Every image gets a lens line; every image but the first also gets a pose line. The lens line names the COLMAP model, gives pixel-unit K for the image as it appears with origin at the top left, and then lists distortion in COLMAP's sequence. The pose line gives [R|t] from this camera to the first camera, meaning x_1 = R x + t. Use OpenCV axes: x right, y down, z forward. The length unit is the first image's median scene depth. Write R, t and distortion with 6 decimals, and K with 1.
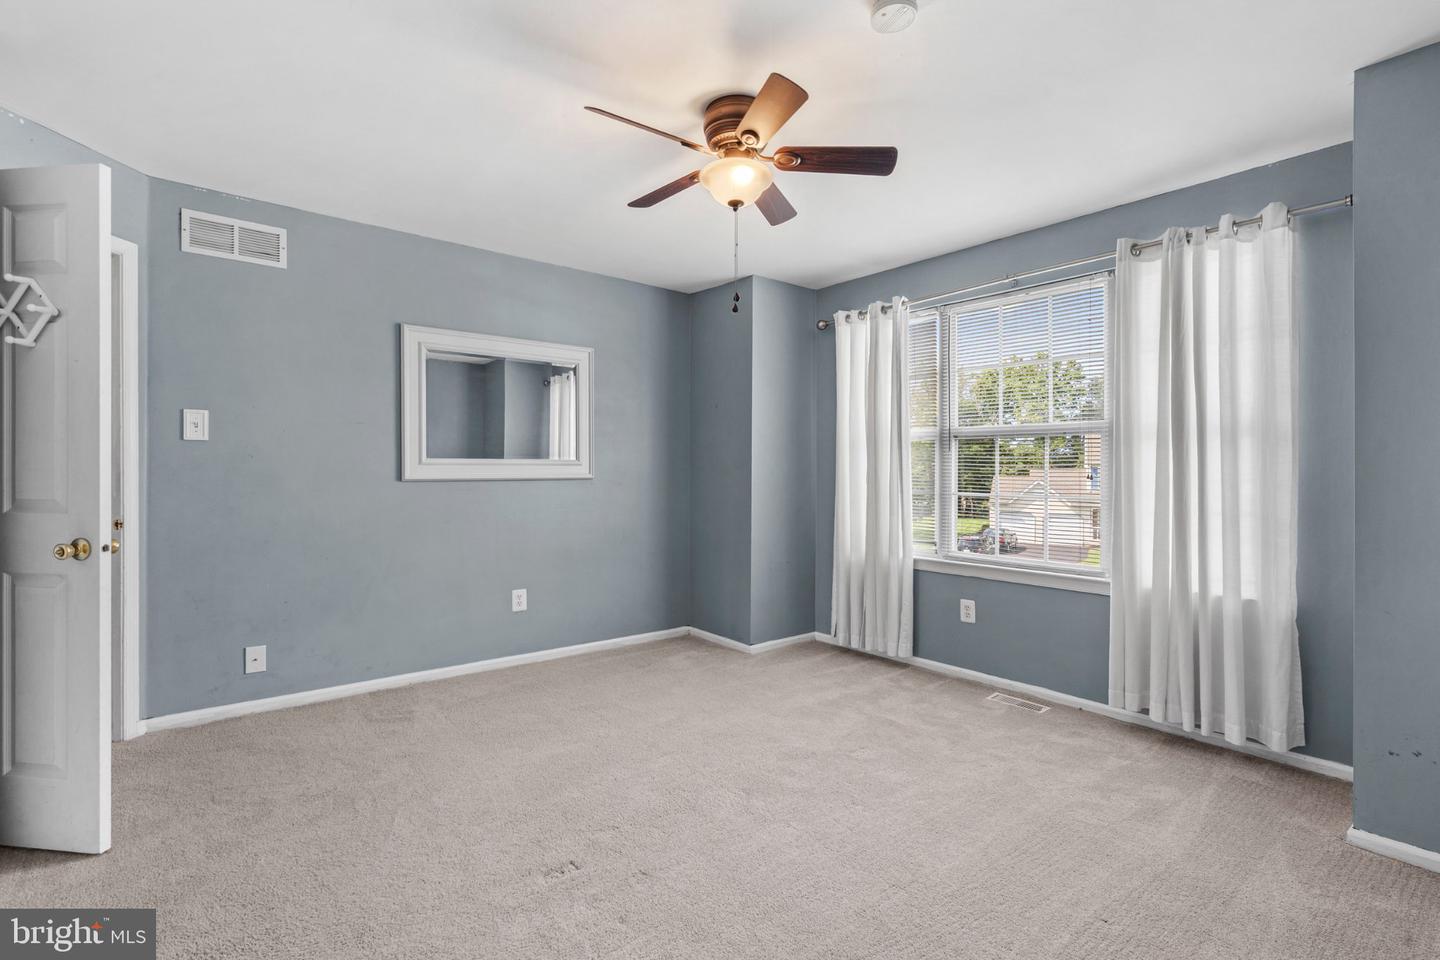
lens RADIAL K [[655.6, 0, 716.4], [0, 655.6, 477.7], [0, 0, 1]] dist [-0.008538, 0.002533]
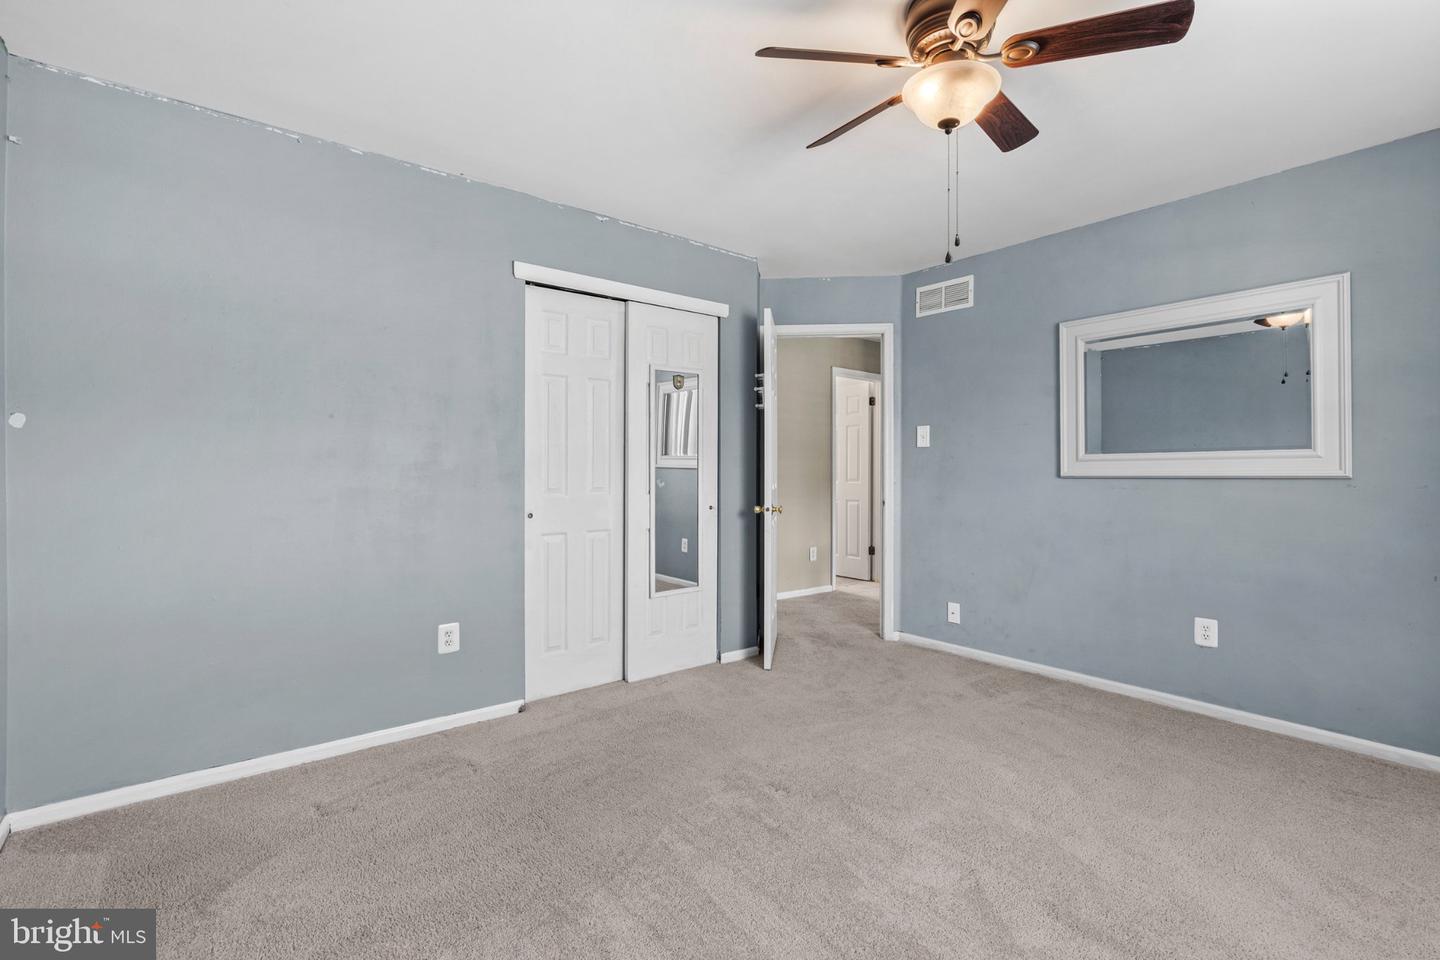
lens RADIAL K [[655.6, 0, 717.1], [0, 655.6, 472.6], [0, 0, 1]] dist [-0.008538, 0.002533]
pose [[-0.004022, 0.001773, -0.999990, 0.552142], [-0.004593, 0.999988, 0.001792, -0.002424], [0.999981, 0.004600, -0.004014, 0.482395]]
